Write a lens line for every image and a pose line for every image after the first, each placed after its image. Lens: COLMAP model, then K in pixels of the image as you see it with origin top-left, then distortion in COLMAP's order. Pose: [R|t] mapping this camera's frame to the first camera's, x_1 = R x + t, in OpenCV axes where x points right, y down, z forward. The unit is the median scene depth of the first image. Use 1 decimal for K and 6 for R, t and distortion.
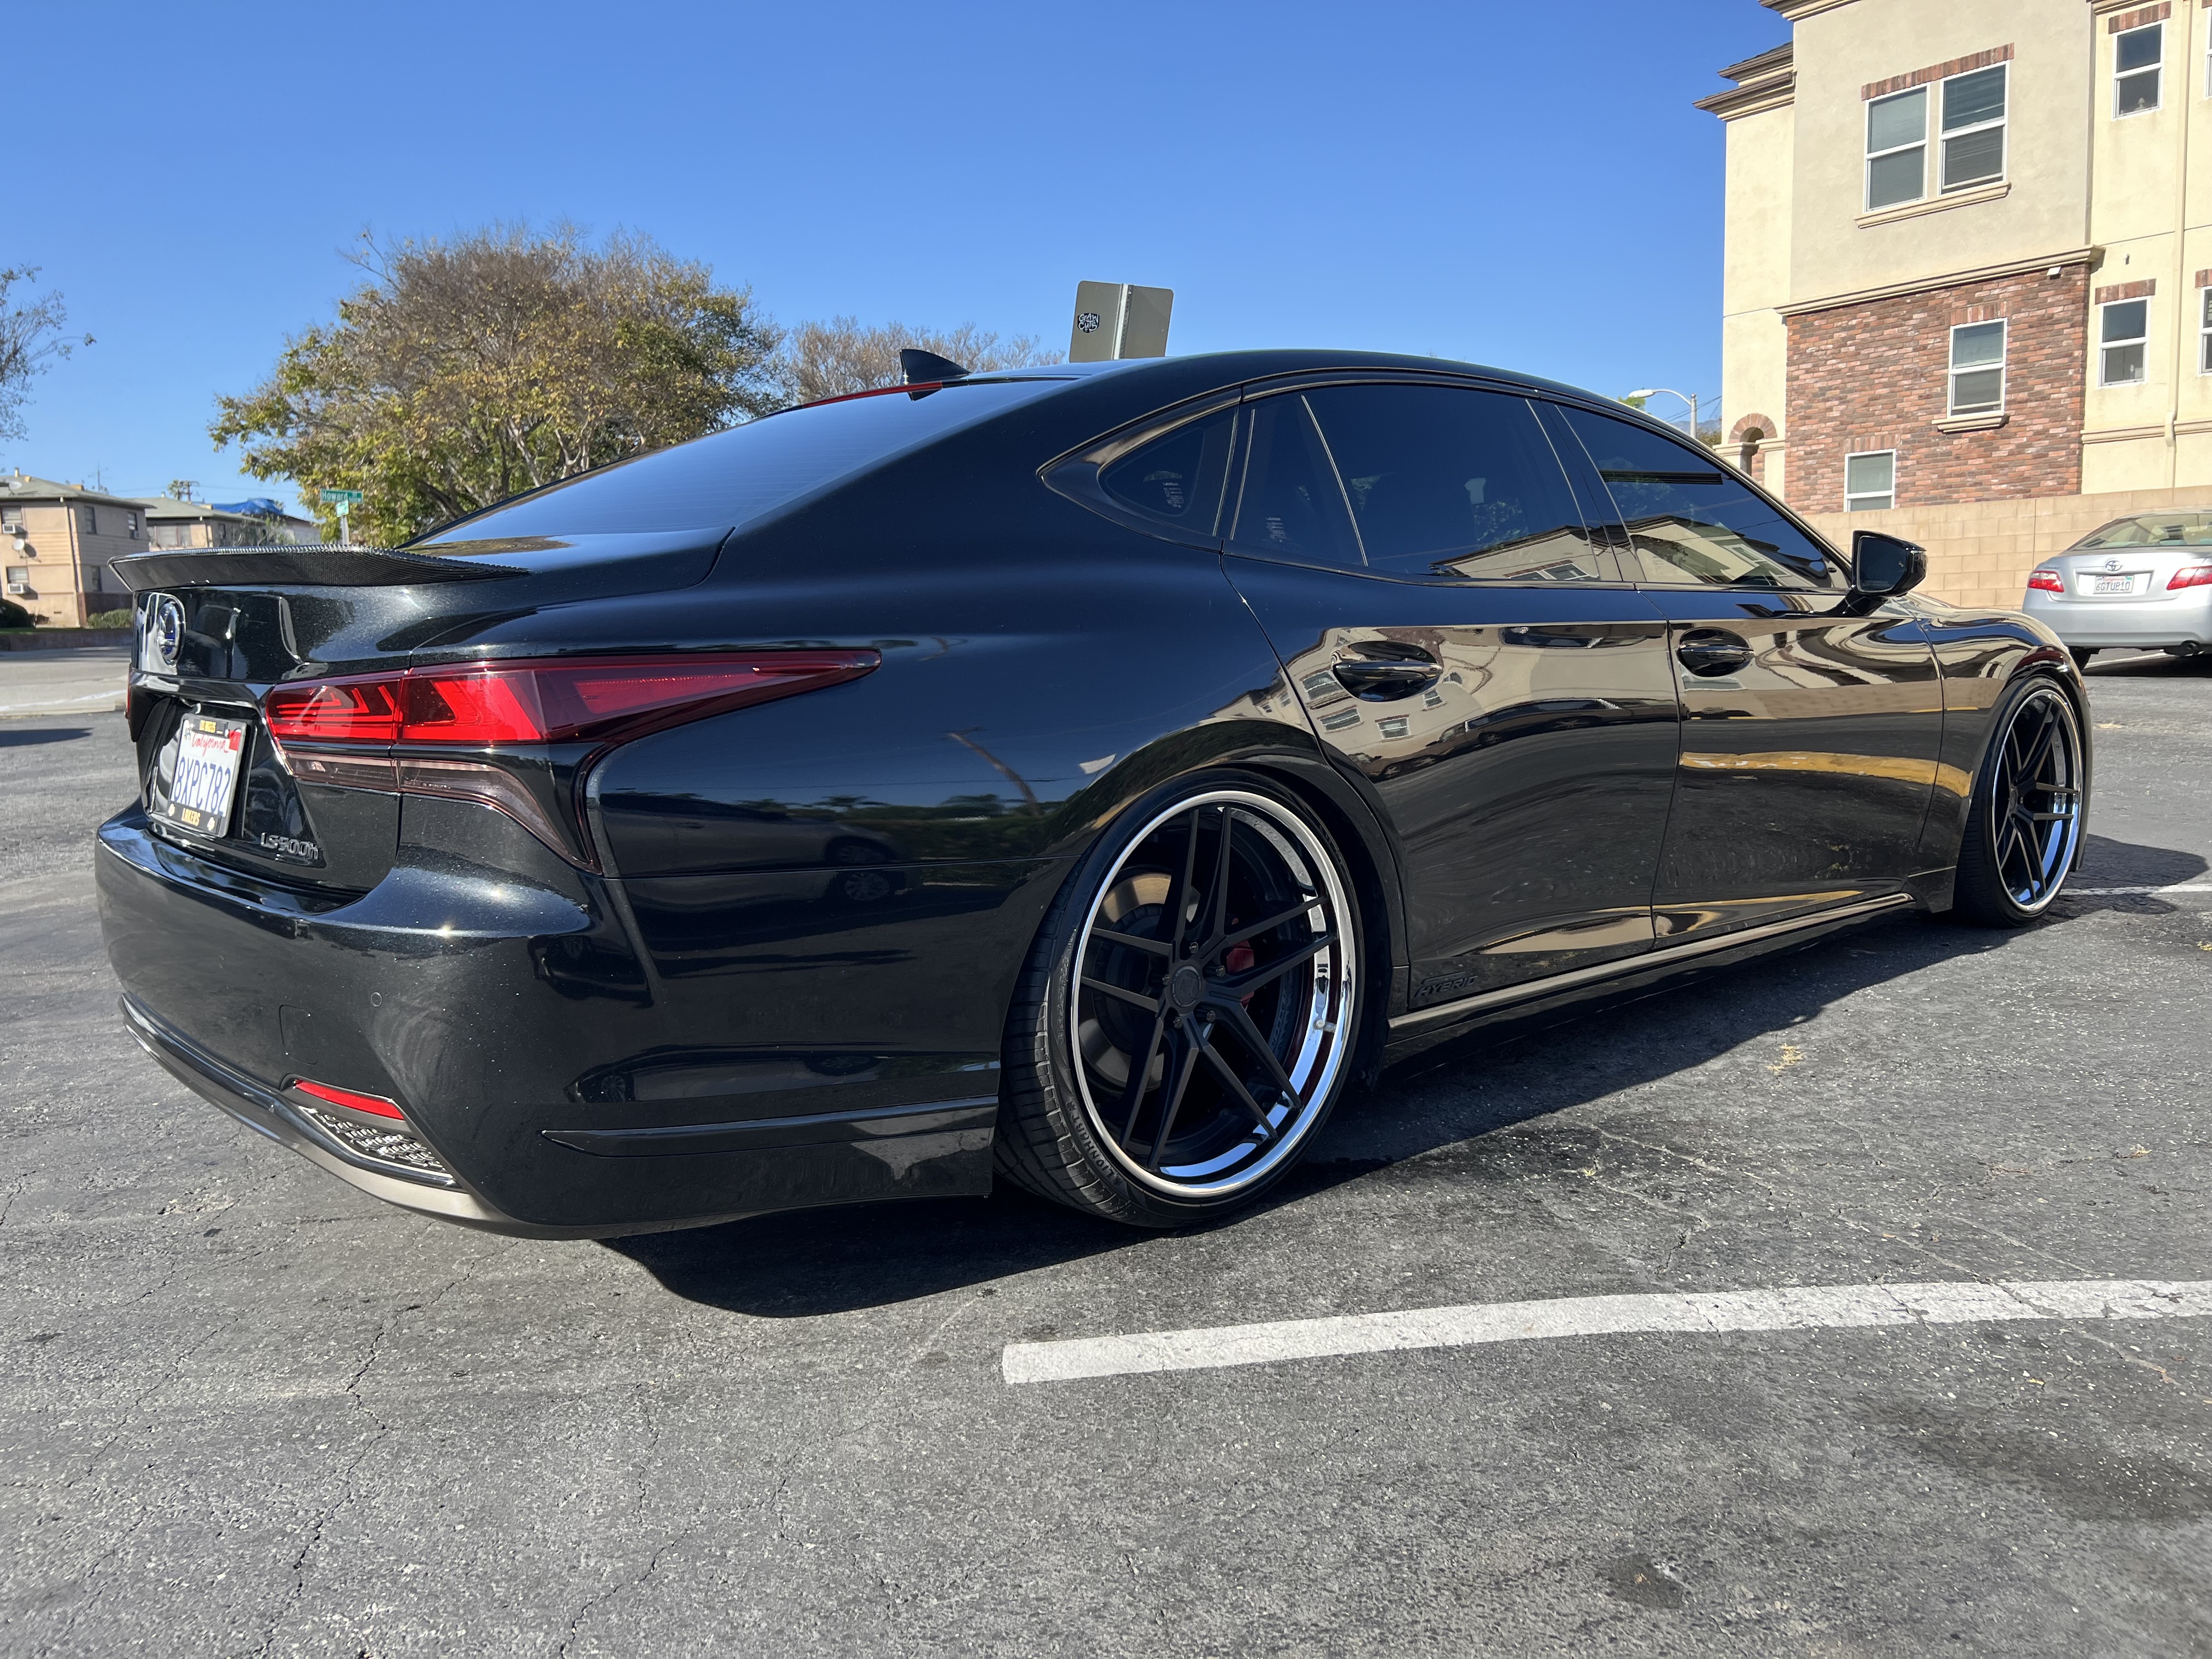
lens RADIAL K [[1664.7, 0, 1103.4], [0, 1664.7, 838.7], [0, 0, 1]] dist [0.031654, -0.028977]
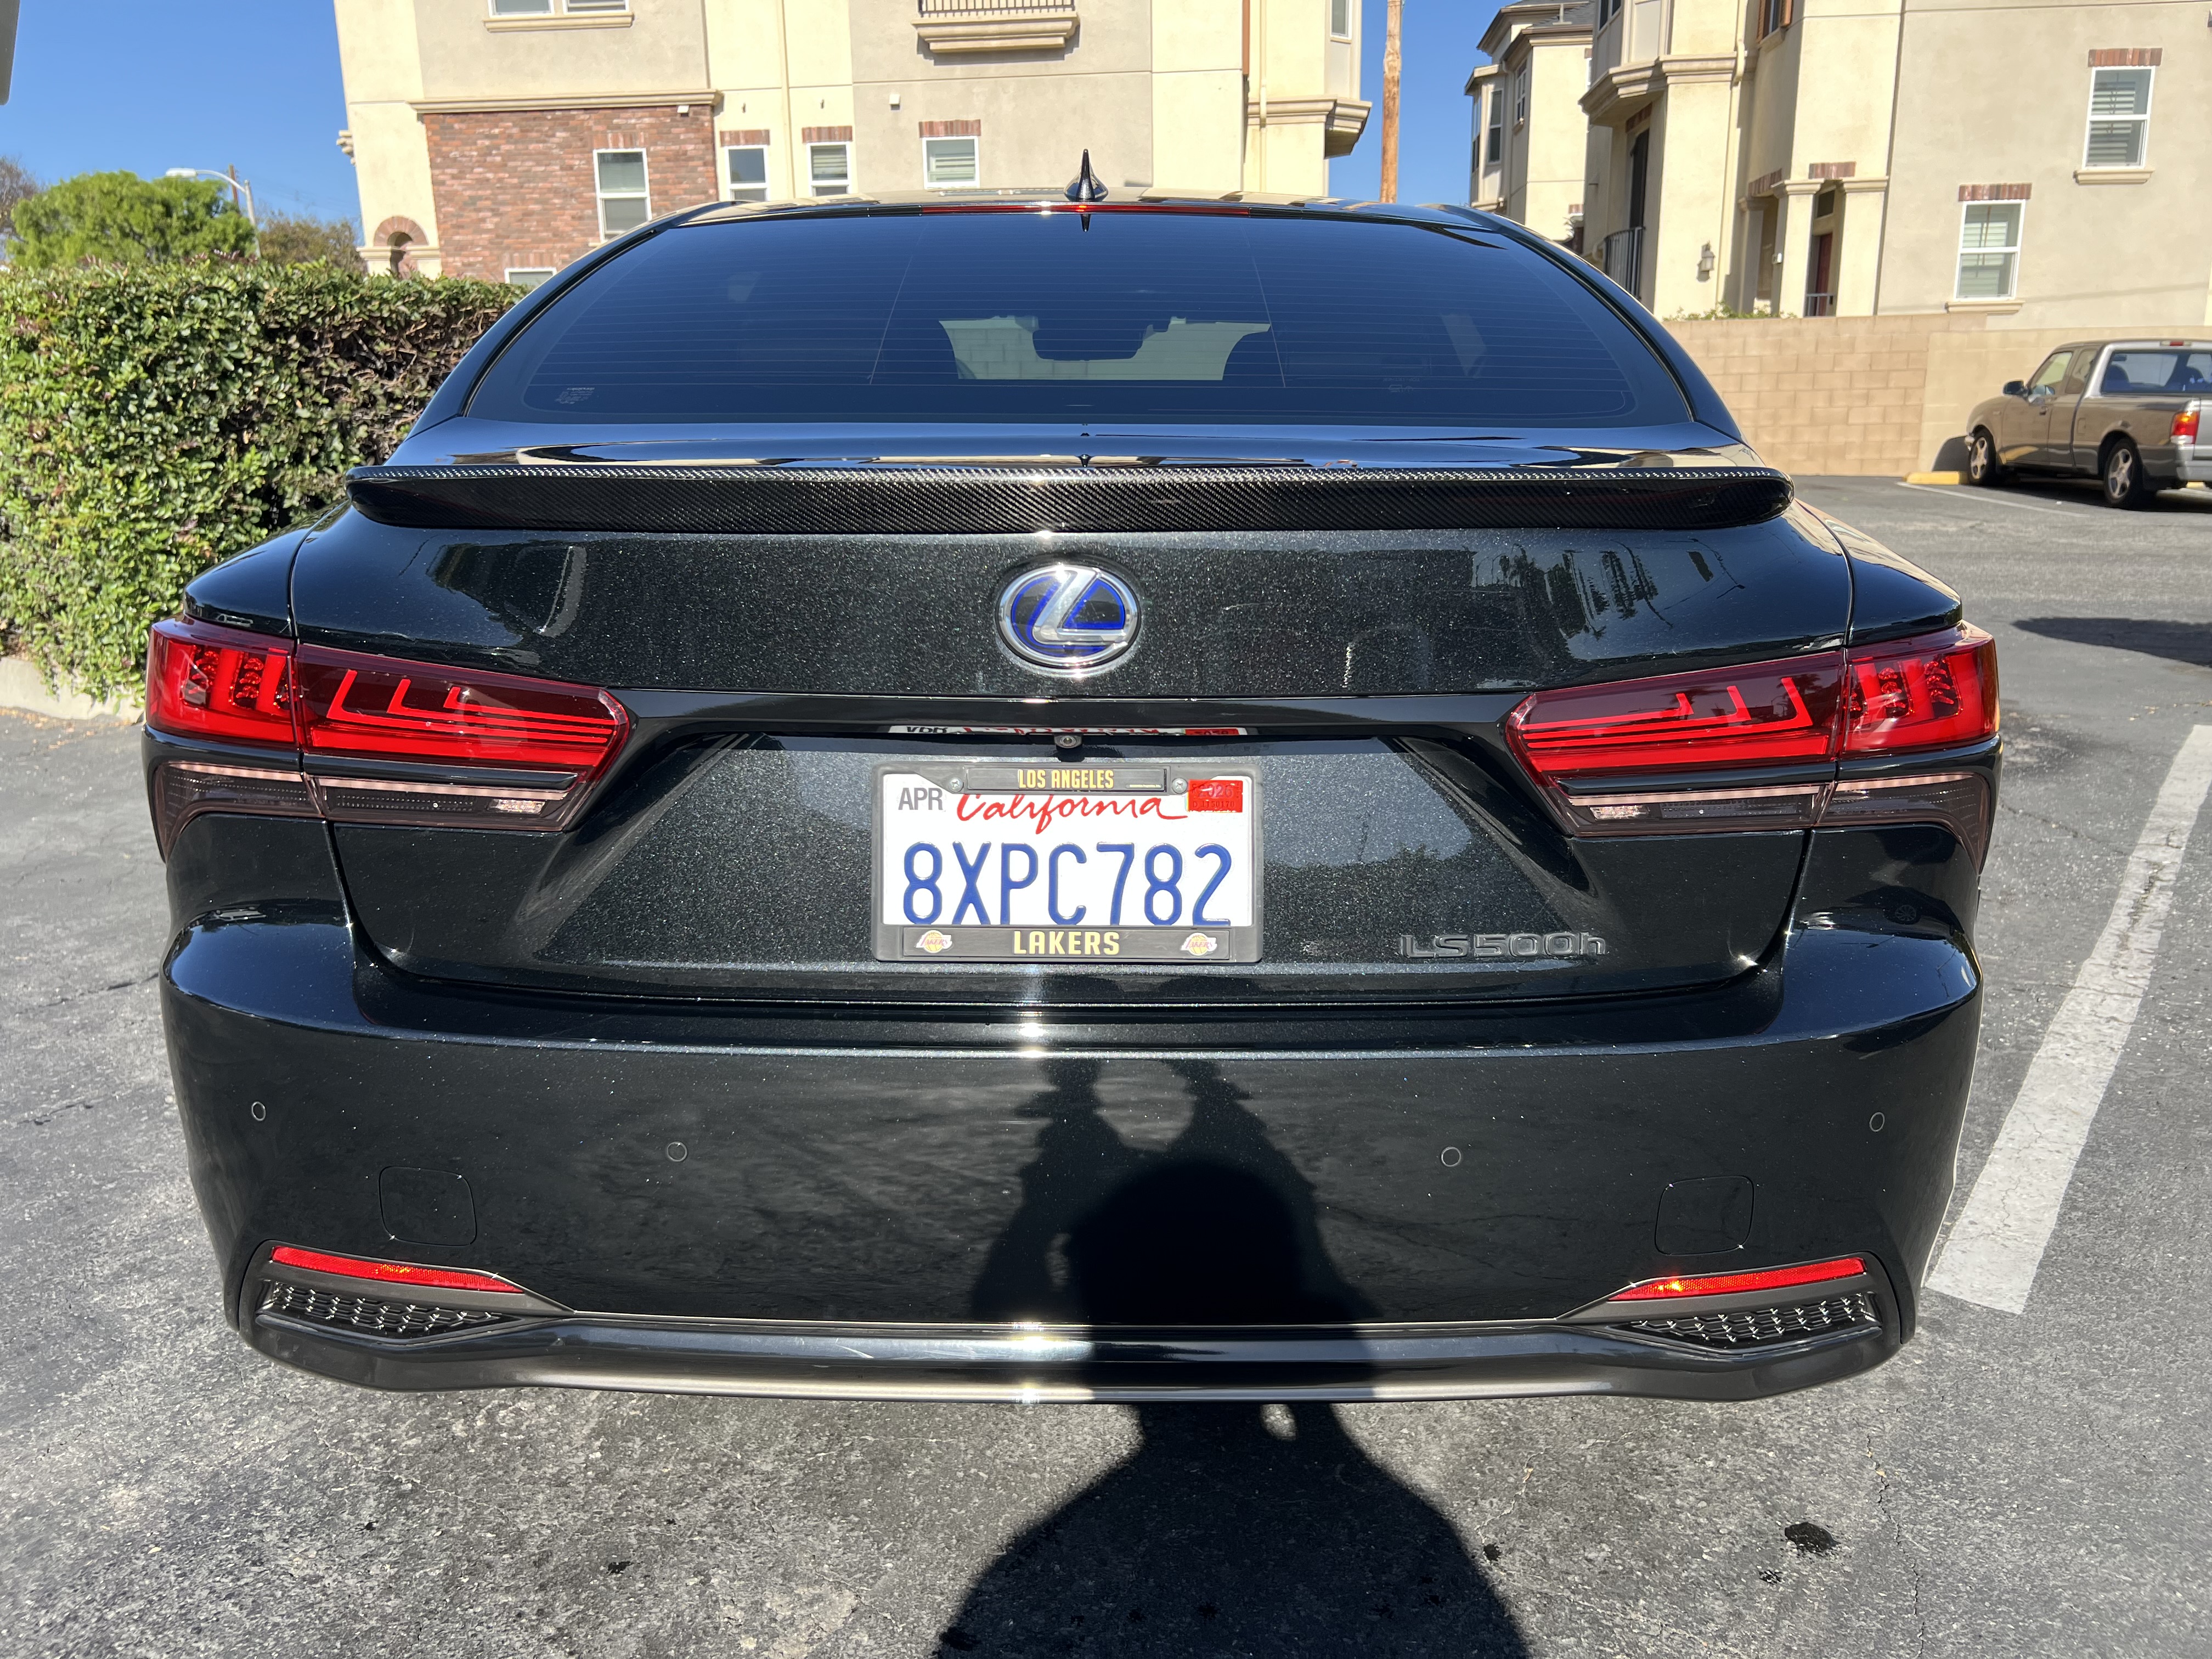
lens RADIAL K [[1664.7, 0, 1104.5], [0, 1664.7, 822.2], [0, 0, 1]] dist [0.031654, -0.028977]
pose [[0.672984, -0.165592, 0.720883, -0.091571], [0.092993, 0.985826, 0.139637, -0.012716], [-0.733788, -0.026936, 0.678844, 0.060893]]
